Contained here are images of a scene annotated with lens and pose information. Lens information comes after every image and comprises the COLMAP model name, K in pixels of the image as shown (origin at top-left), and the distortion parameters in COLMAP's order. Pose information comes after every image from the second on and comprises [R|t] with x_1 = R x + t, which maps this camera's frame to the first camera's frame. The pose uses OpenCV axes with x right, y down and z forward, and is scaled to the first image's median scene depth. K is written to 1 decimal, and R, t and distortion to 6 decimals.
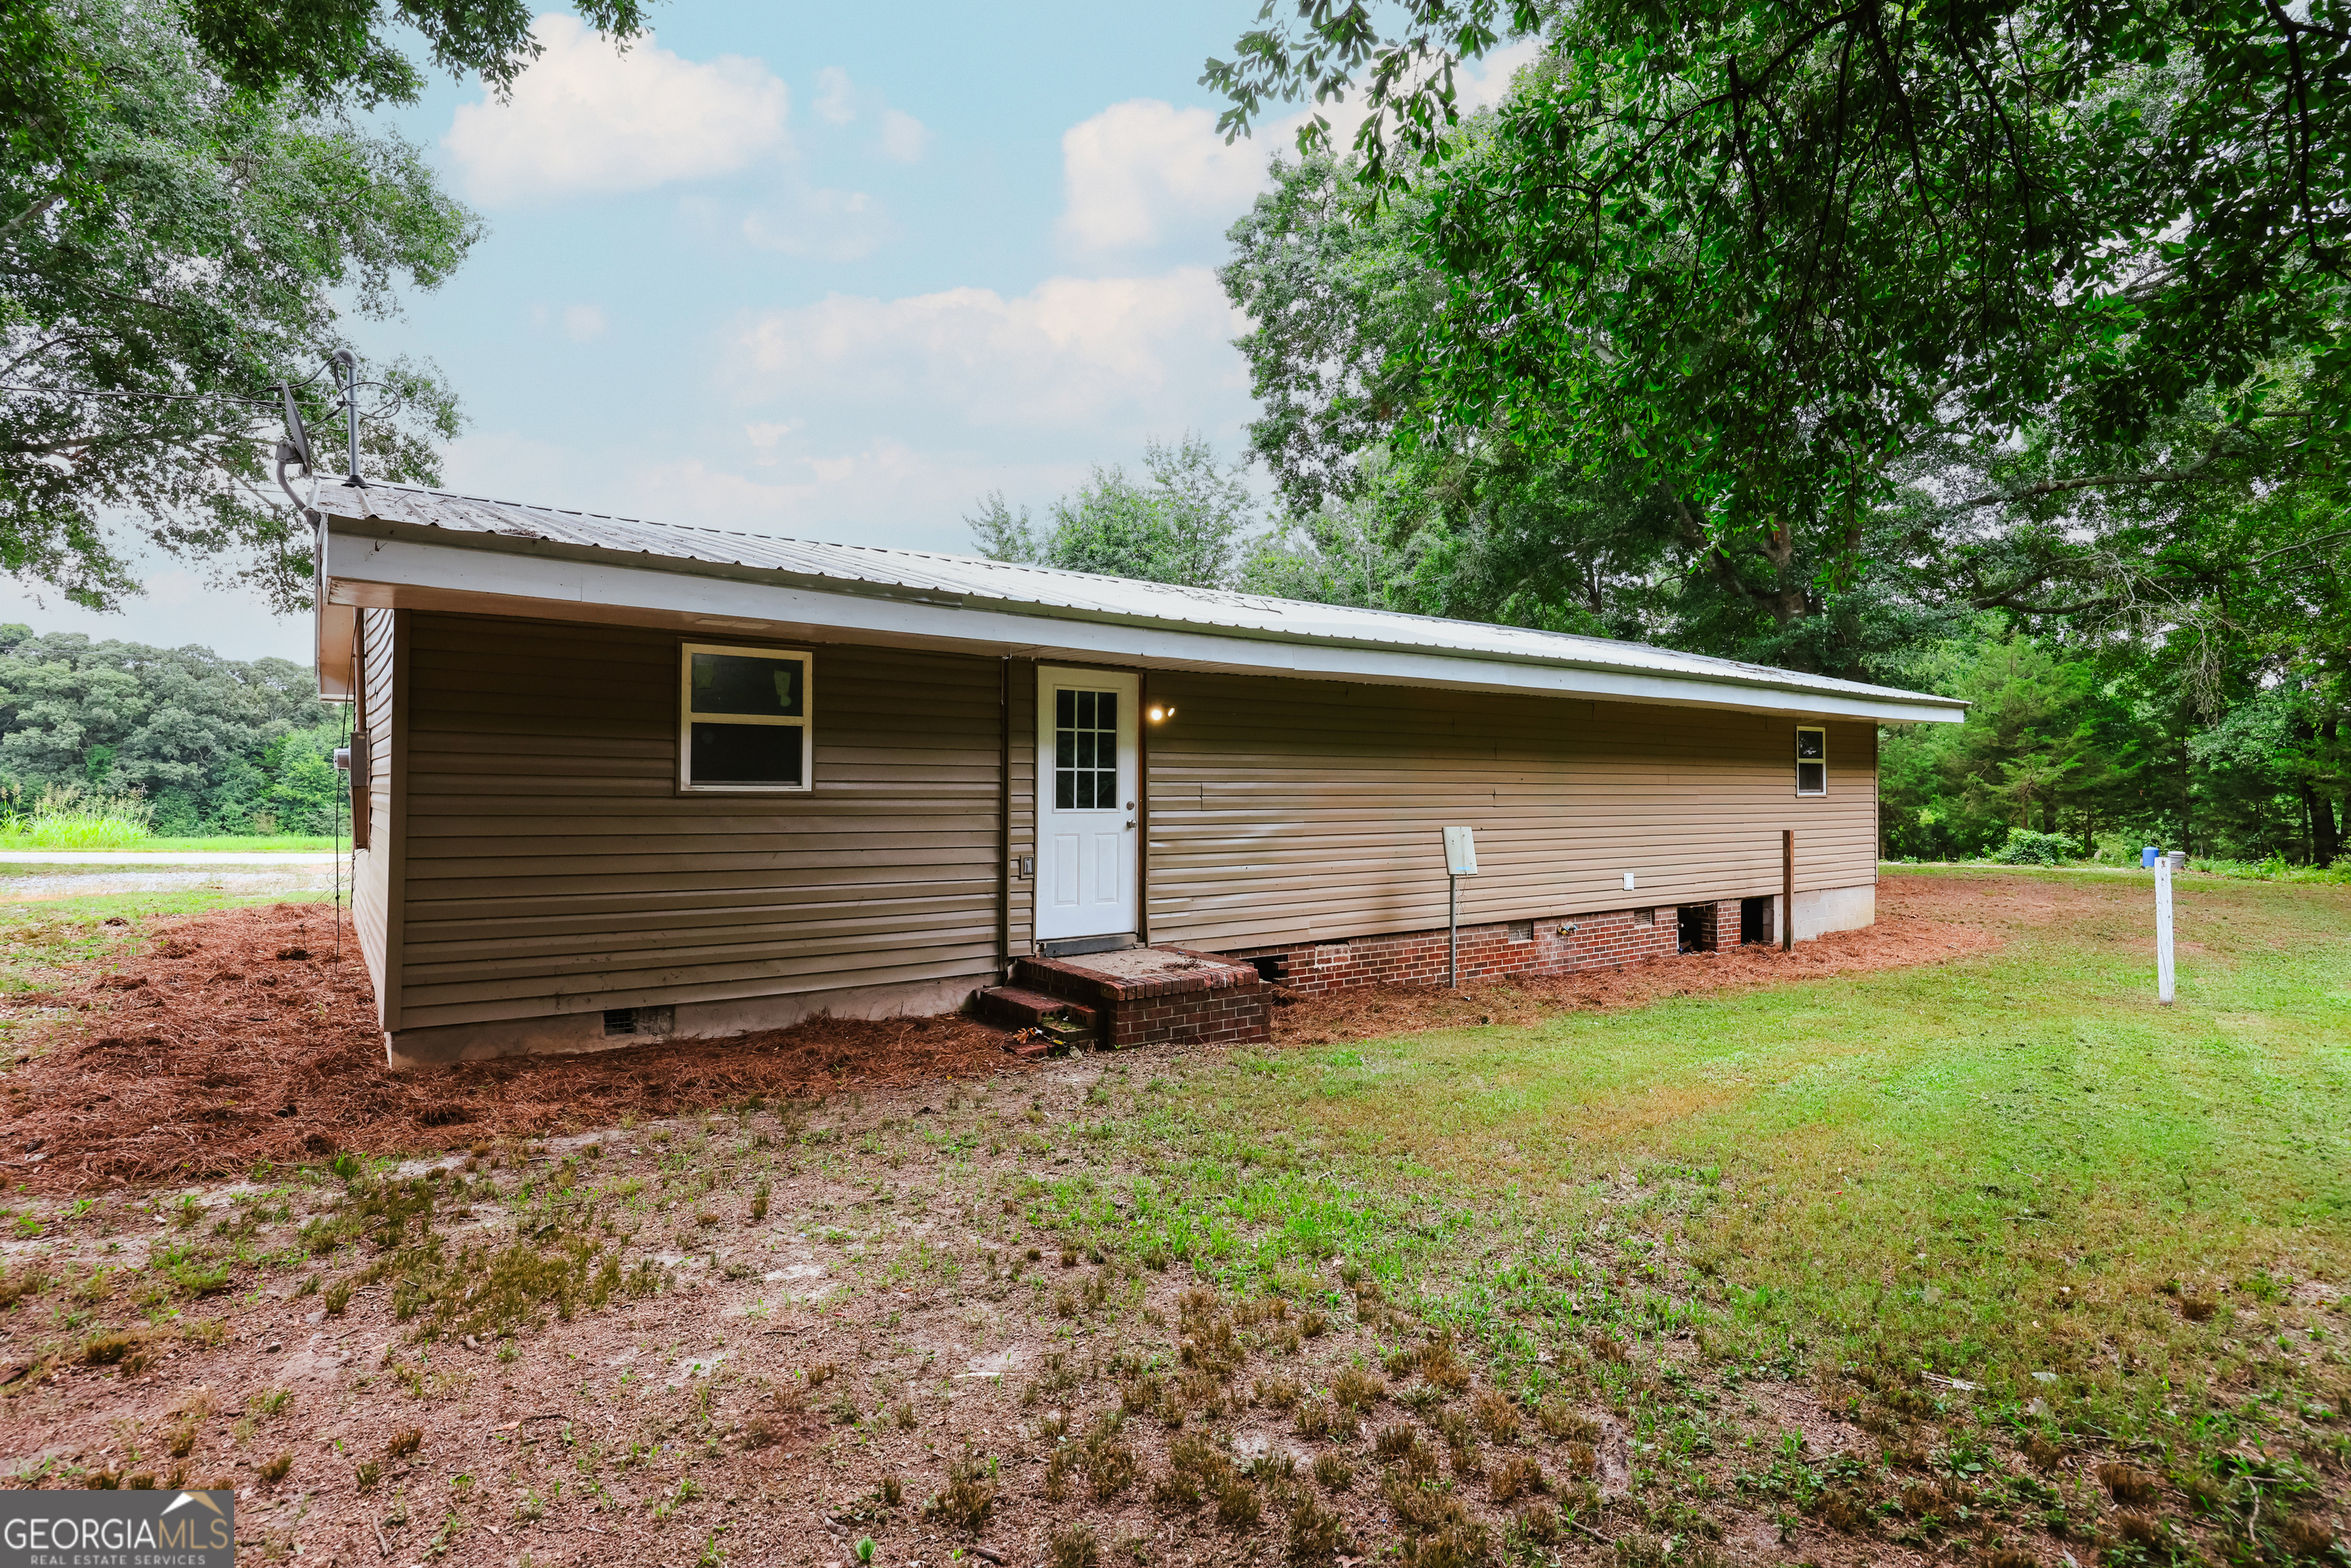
lens RADIAL K [[1225.0, 0, 1175.5], [0, 1225.0, 784.0], [0, 0, 1]] dist [0.004334, -0.000046]
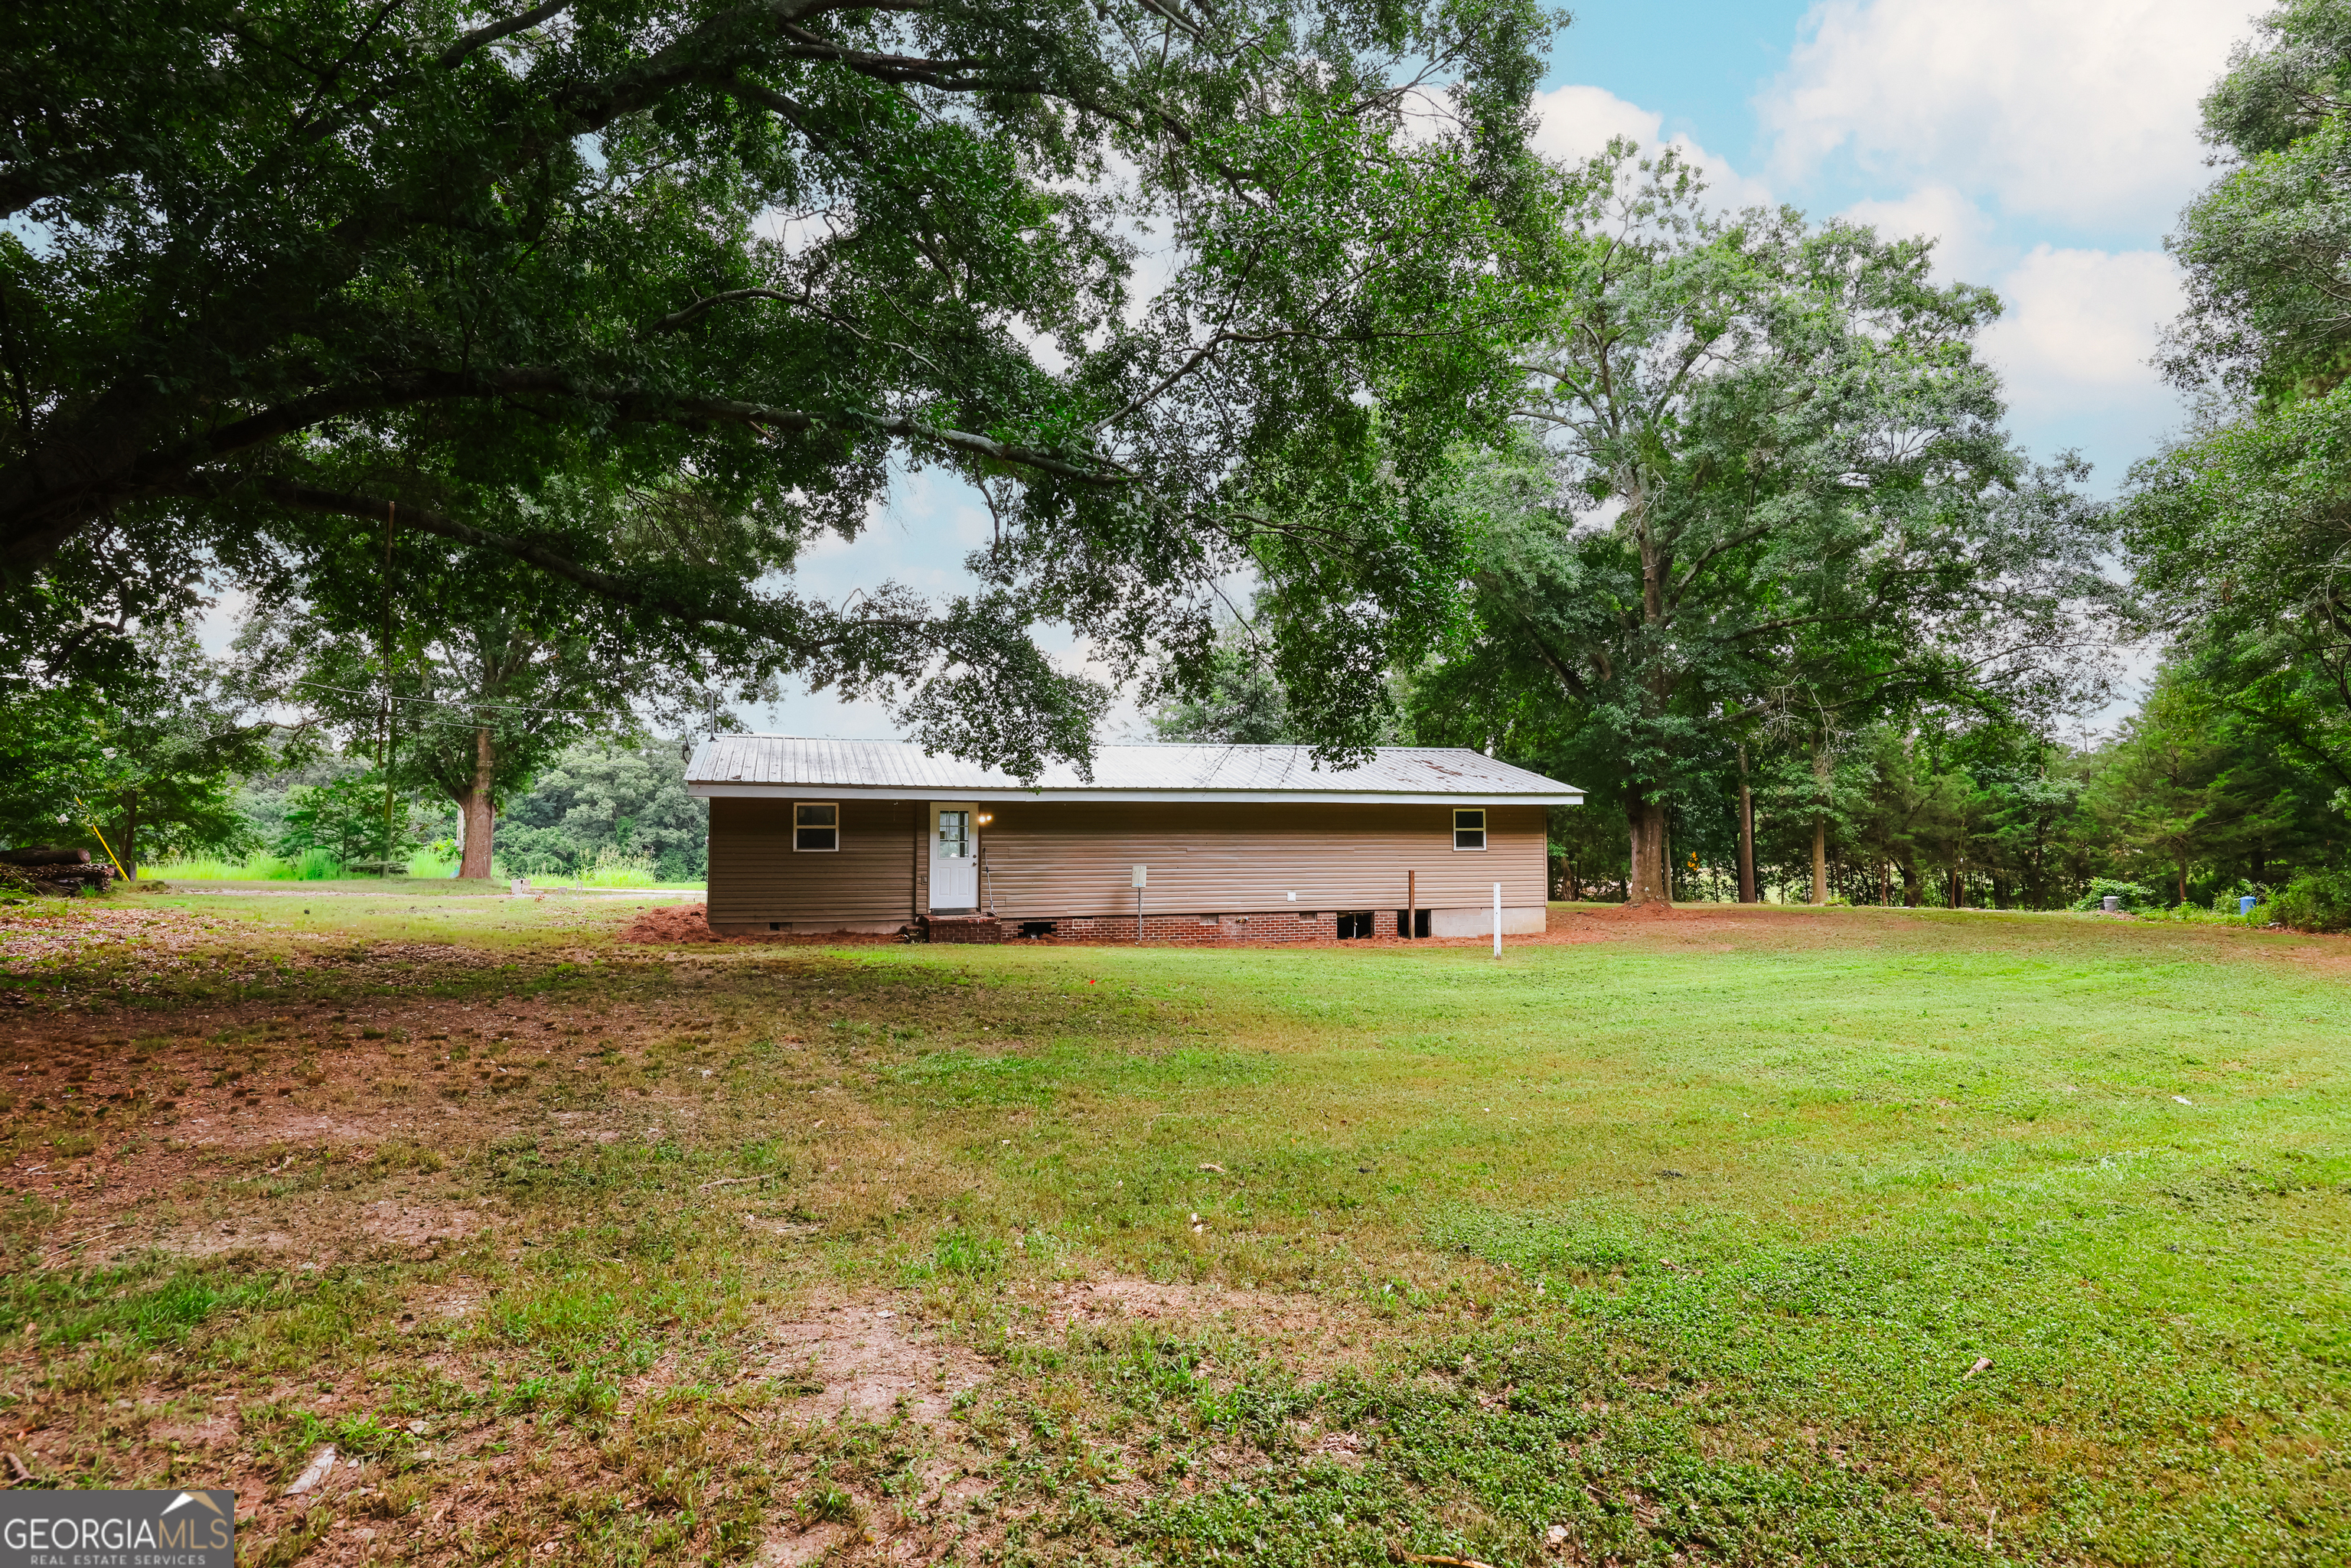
lens RADIAL K [[1377.9, 0, 1169.0], [0, 1377.9, 826.7], [0, 0, 1]] dist [0.000807, -0.000134]
pose [[0.942521, -0.010948, -0.333969, 0.312961], [0.007874, 0.999913, -0.010557, -0.002581], [0.334055, 0.007321, 0.942525, -0.369532]]
